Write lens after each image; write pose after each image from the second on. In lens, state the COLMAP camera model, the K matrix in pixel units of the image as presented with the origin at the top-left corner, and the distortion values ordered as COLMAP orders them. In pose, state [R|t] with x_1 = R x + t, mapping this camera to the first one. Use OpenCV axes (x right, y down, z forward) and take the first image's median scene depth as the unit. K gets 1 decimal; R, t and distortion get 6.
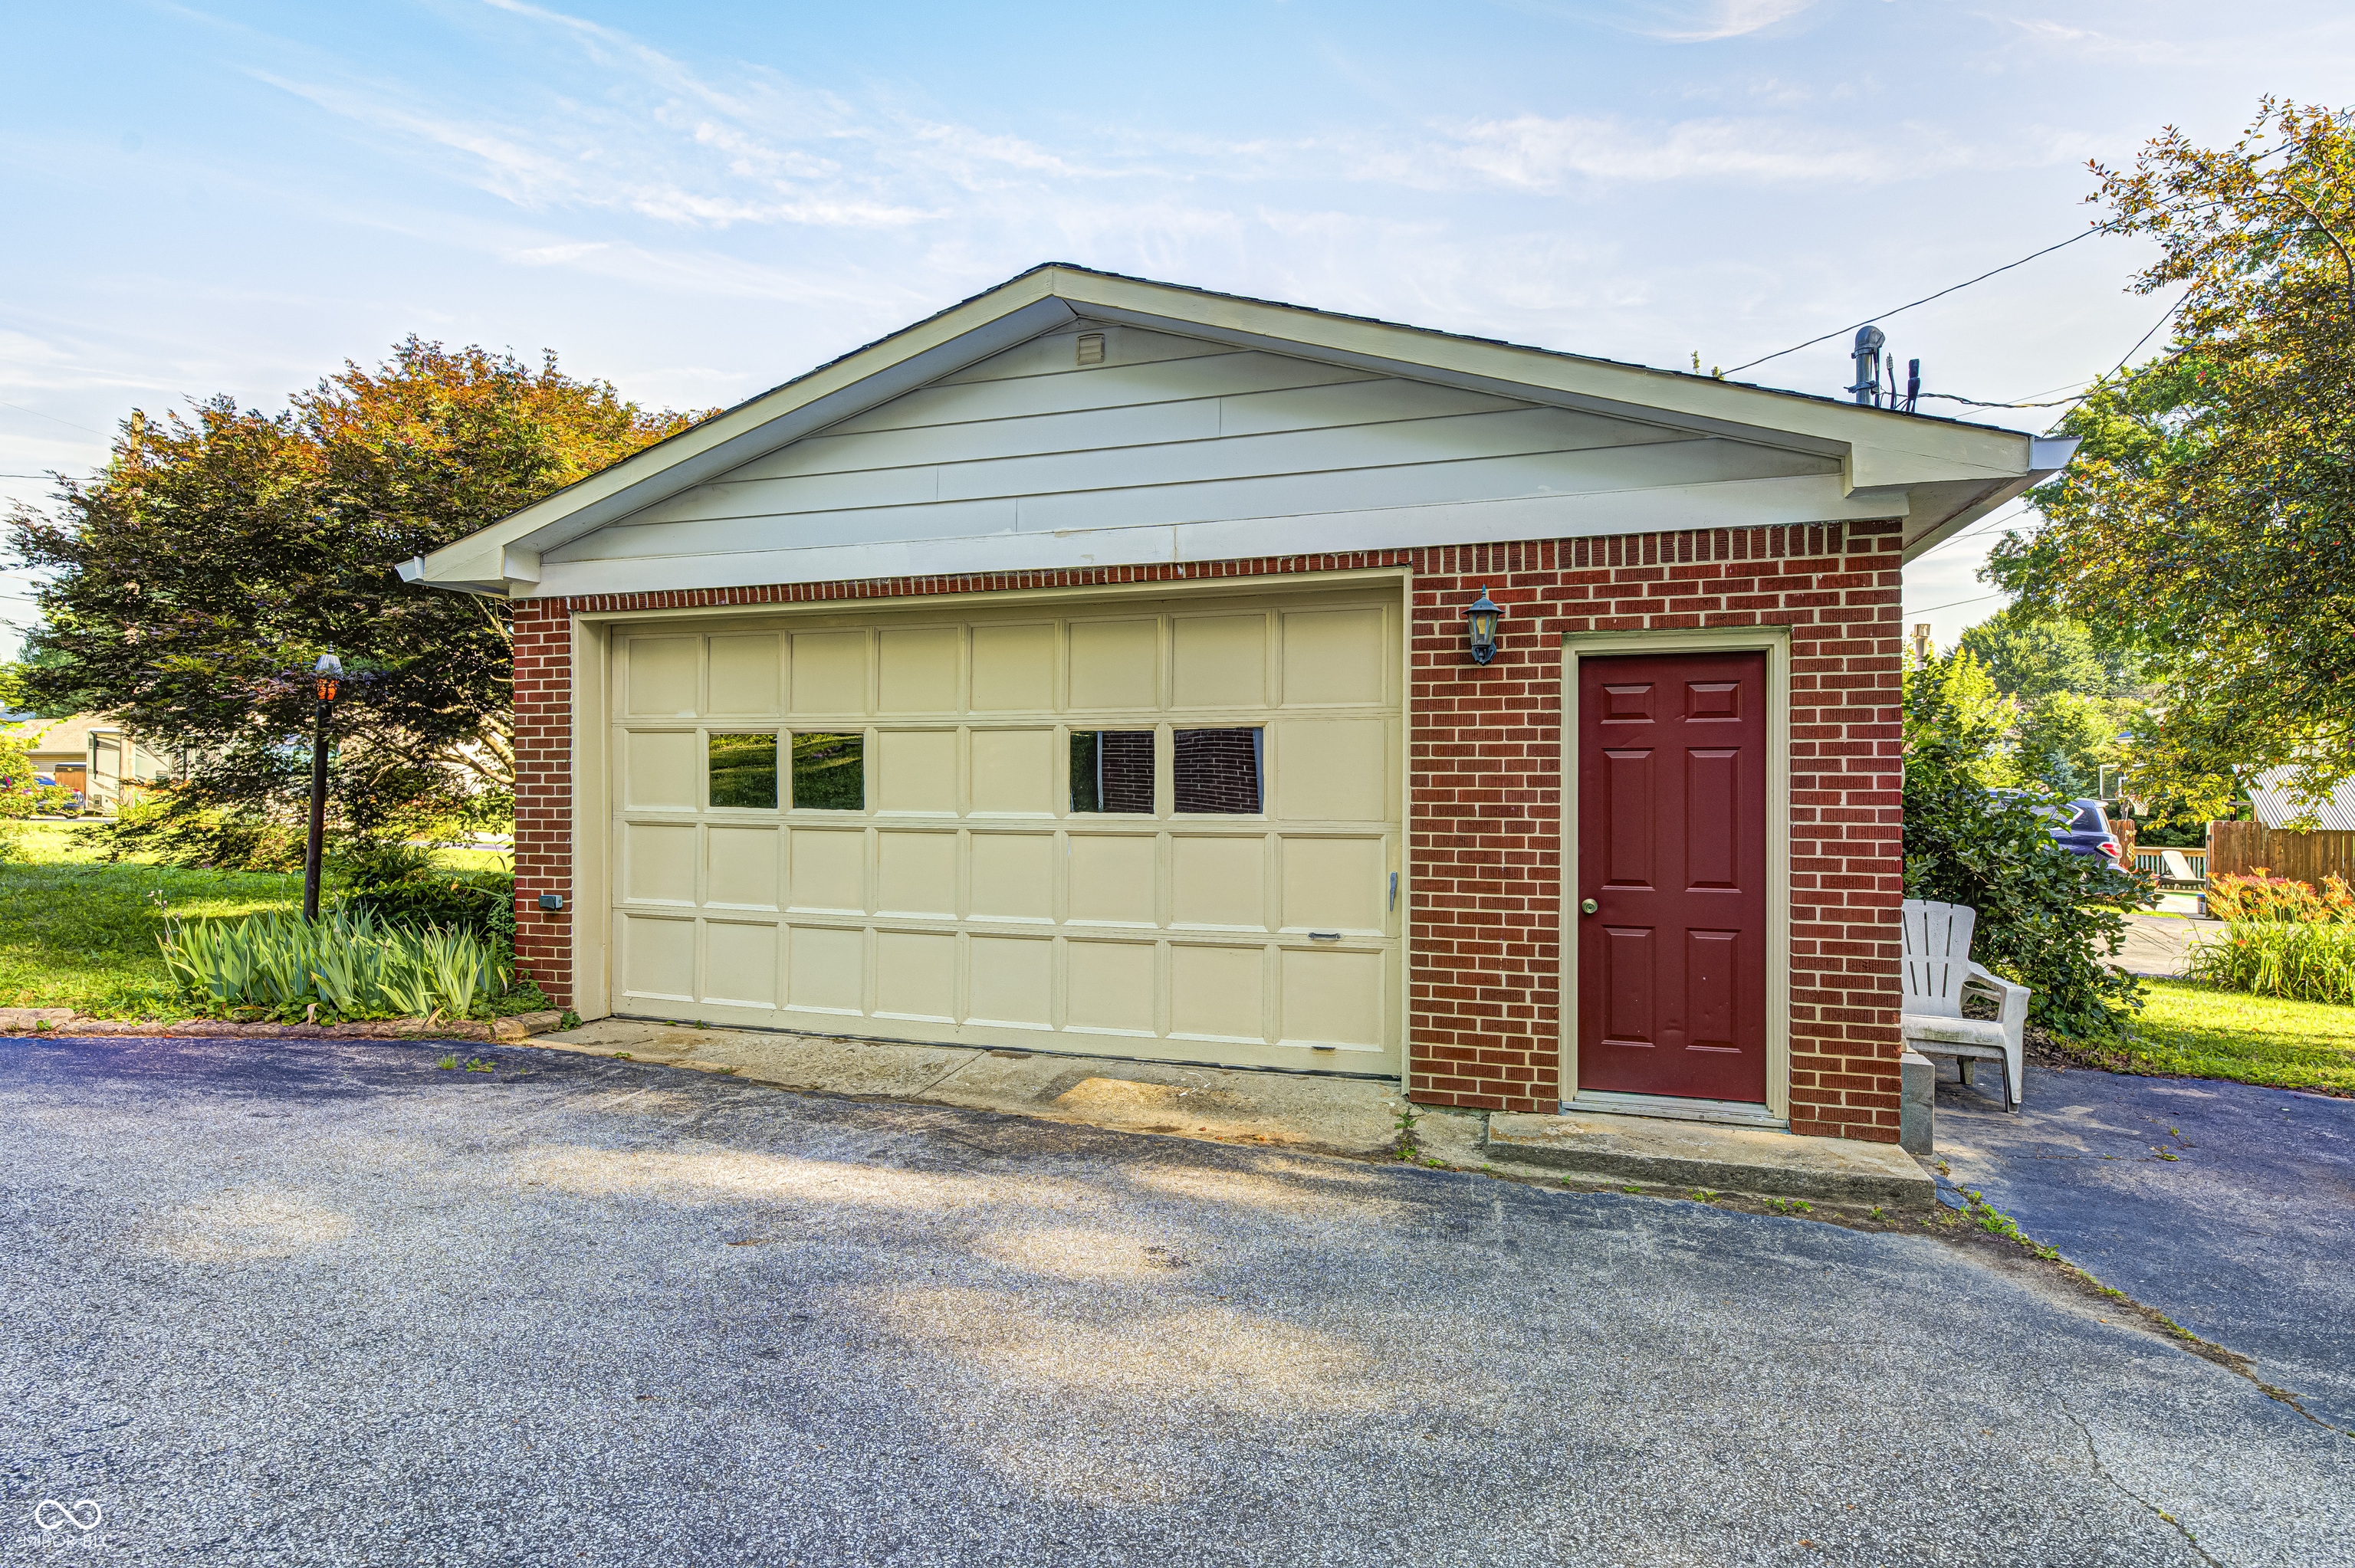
lens RADIAL K [[1146.9, 0, 1174.6], [0, 1146.9, 783.6], [0, 0, 1]] dist [0.003490, 0.000862]
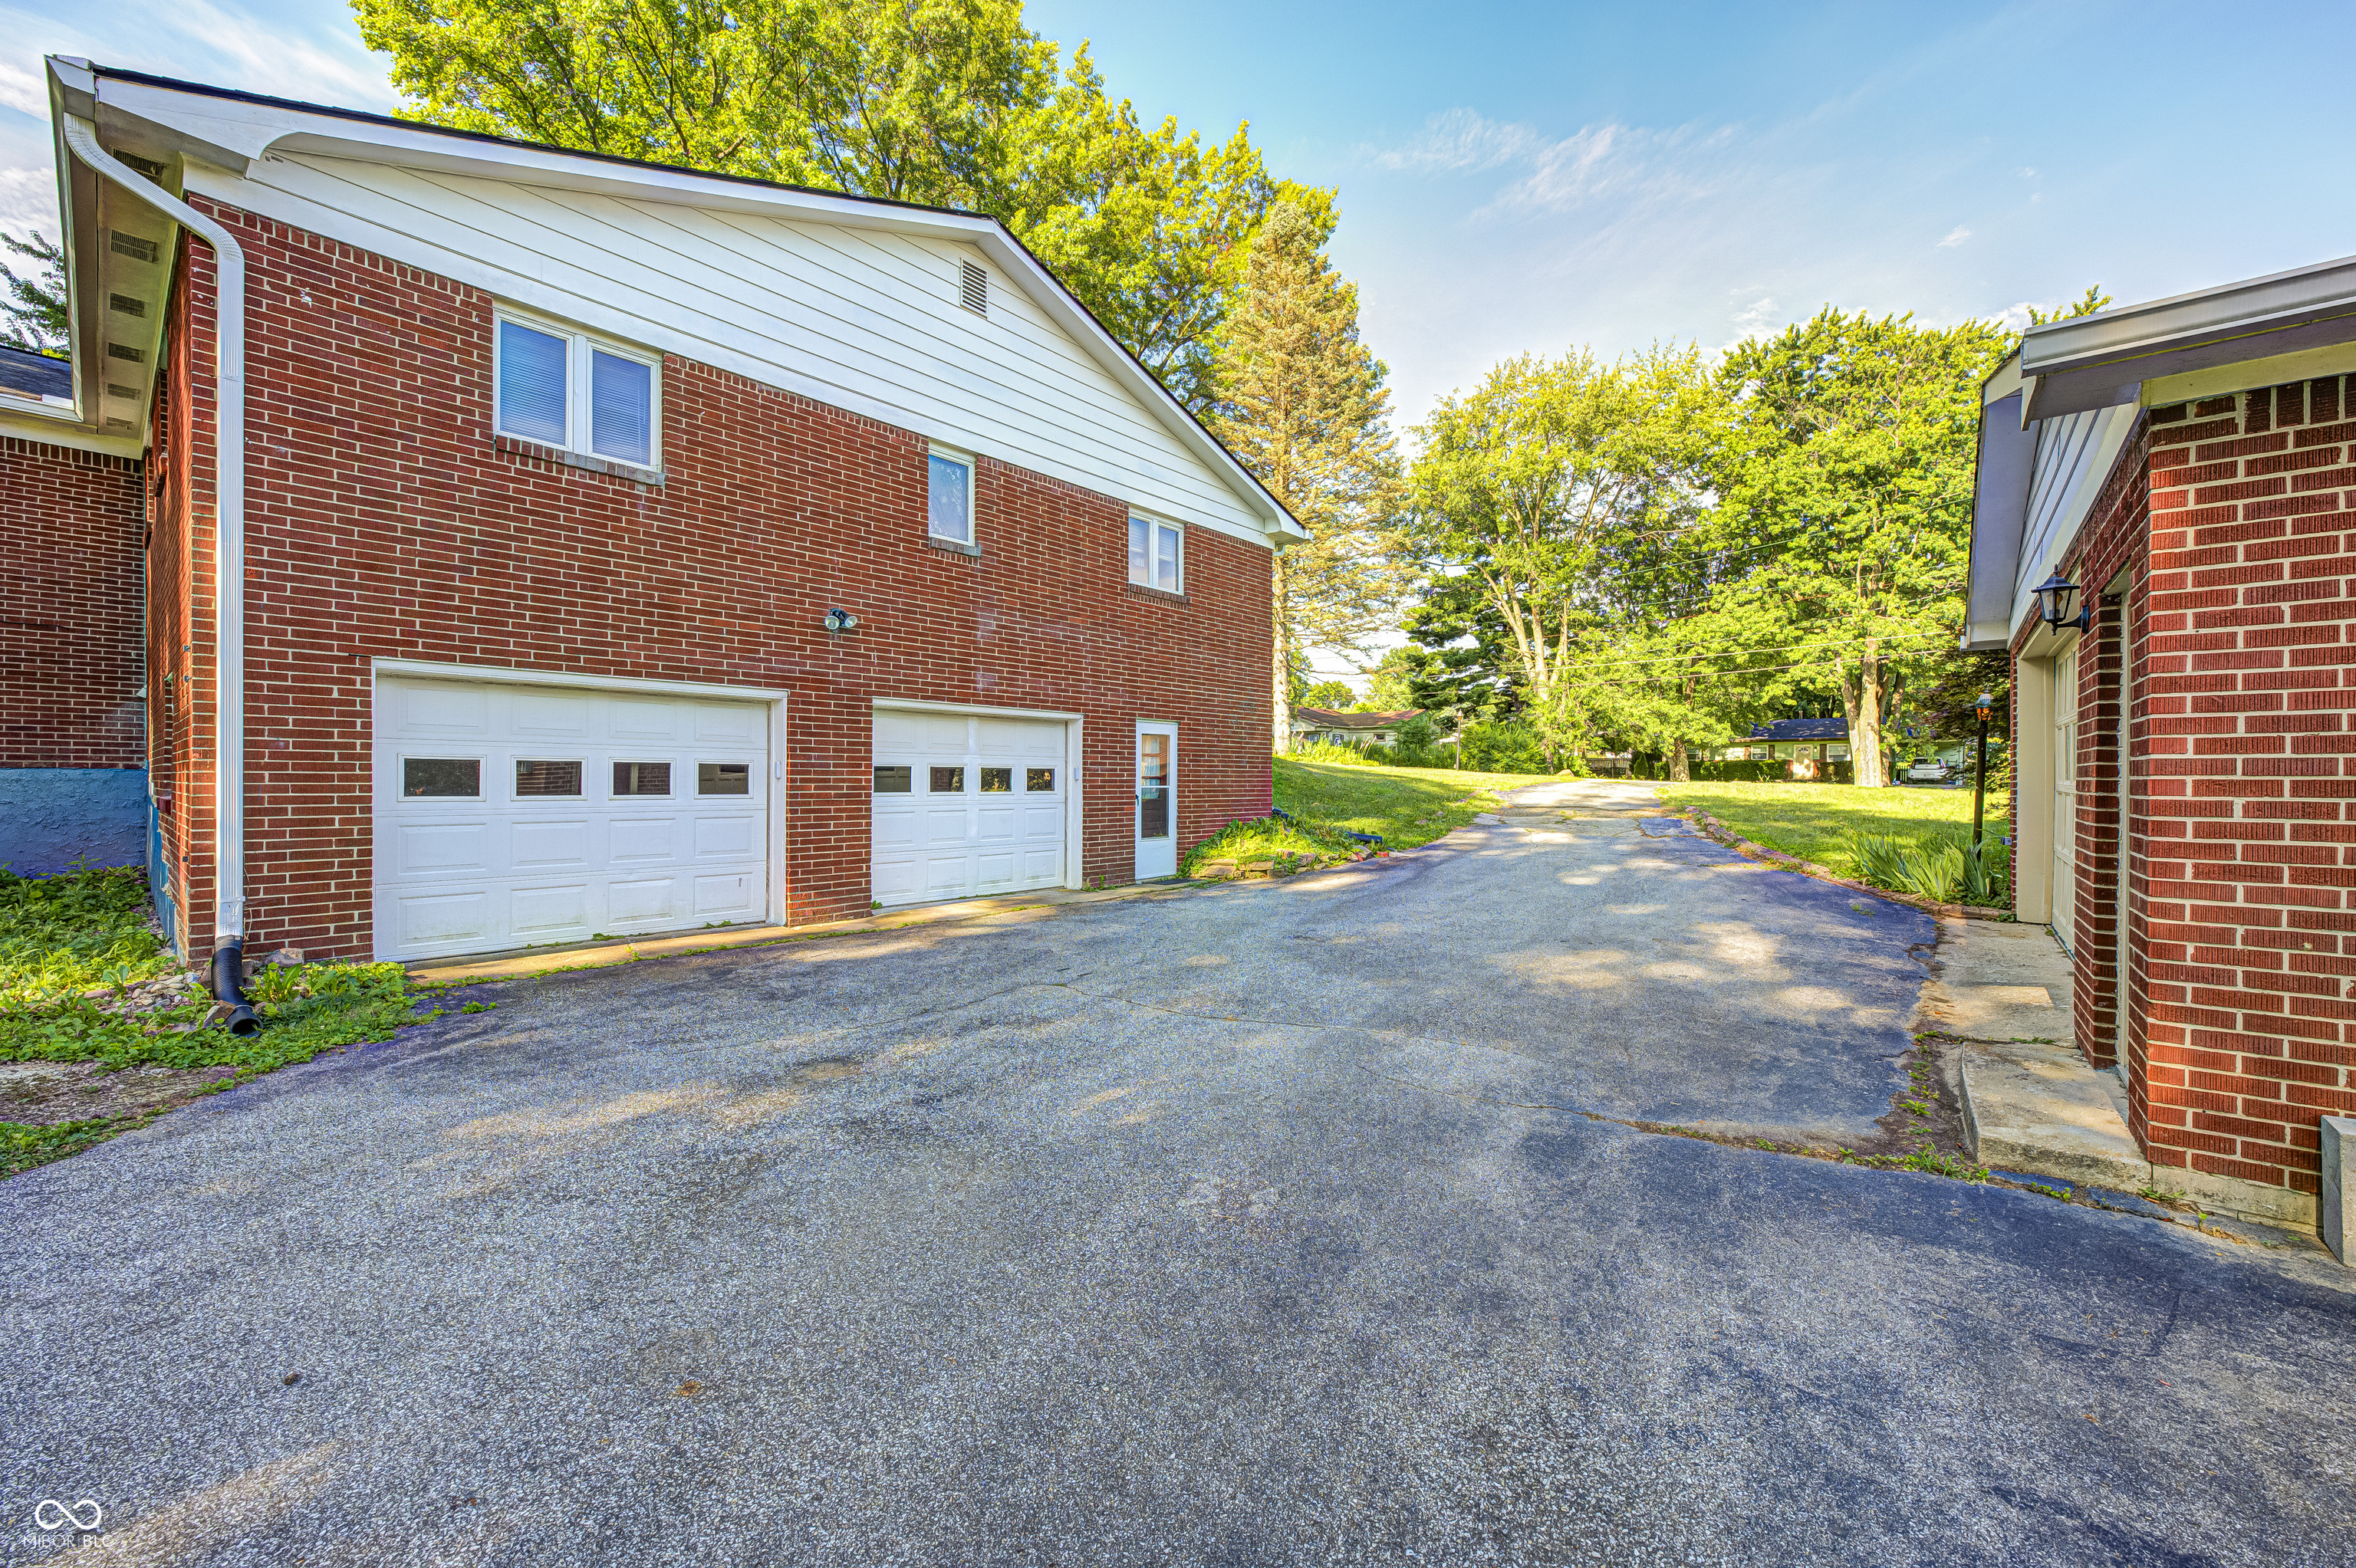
lens RADIAL K [[915.5, 0, 1176.0], [0, 915.5, 782.8], [0, 0, 1]] dist [0.000385, 0.000127]
pose [[-0.365304, -0.003236, -0.930883, 1.860175], [-0.004887, 0.999987, -0.001559, 0.058056], [0.930875, 0.003980, -0.365315, 0.733466]]
